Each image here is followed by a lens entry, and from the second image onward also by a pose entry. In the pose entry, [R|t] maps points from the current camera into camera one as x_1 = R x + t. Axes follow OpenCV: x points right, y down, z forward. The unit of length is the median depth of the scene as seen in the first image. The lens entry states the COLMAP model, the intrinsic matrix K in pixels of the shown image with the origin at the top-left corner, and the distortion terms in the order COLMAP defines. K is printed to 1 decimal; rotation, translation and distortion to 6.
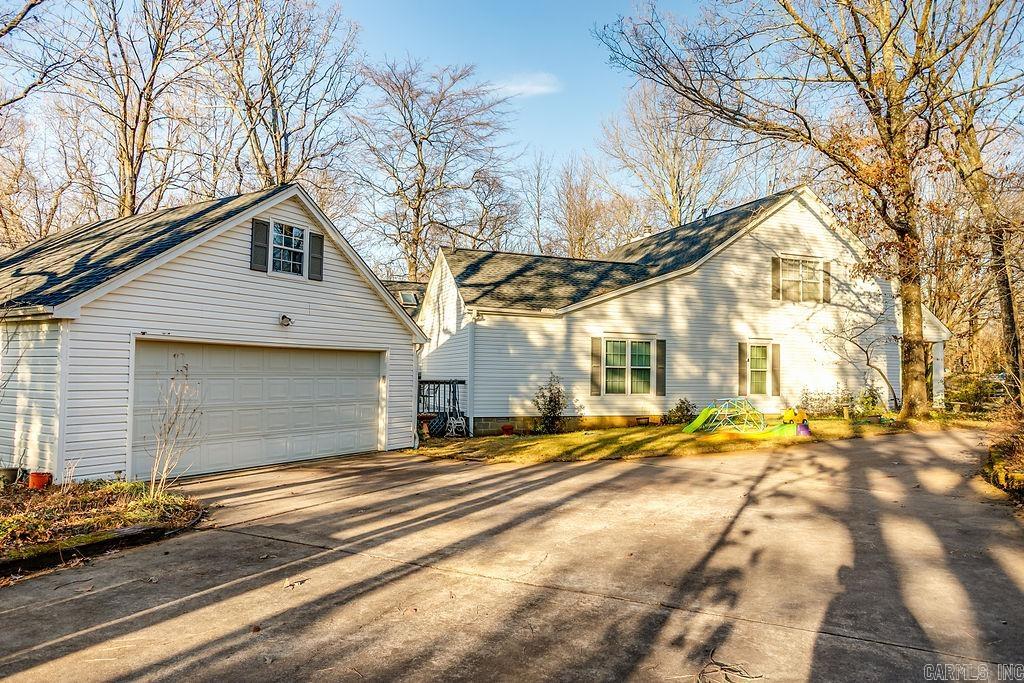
lens RADIAL K [[678.7, 0, 512.0], [0, 678.7, 341.5], [0, 0, 1]] dist [-0.000217, 0.000124]
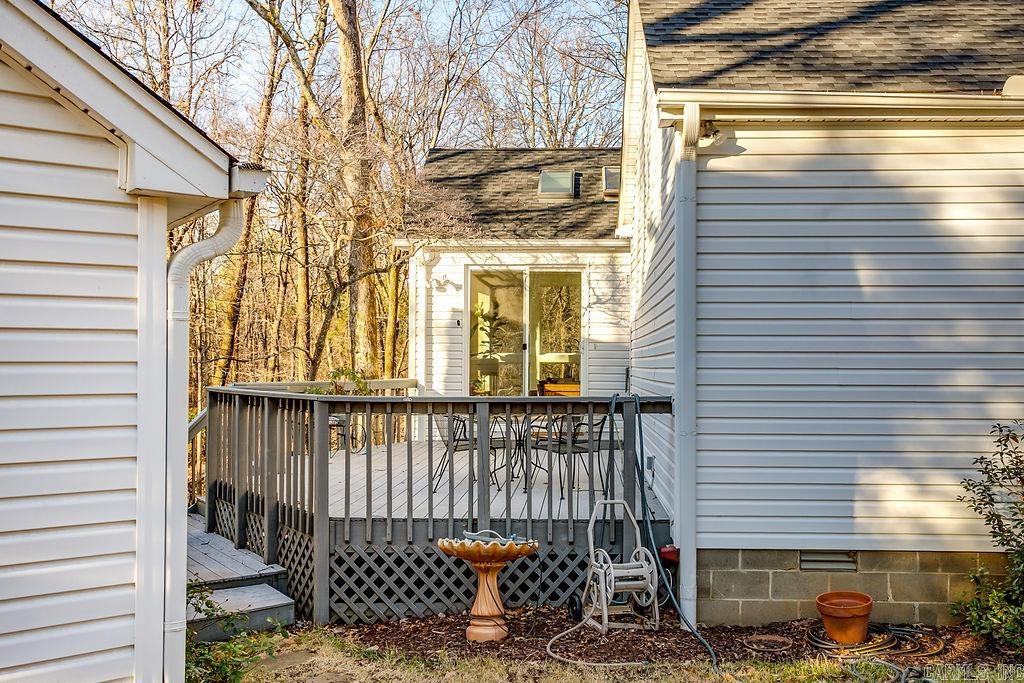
lens RADIAL K [[1111.6, 0, 512.0], [0, 1111.6, 341.5], [0, 0, 1]] dist [-0.001879, 0.003527]
pose [[0.912760, -0.020331, -0.407991, 0.046547], [0.026632, 0.999598, 0.009770, 0.031264], [0.407628, -0.019783, 0.912934, 0.611531]]
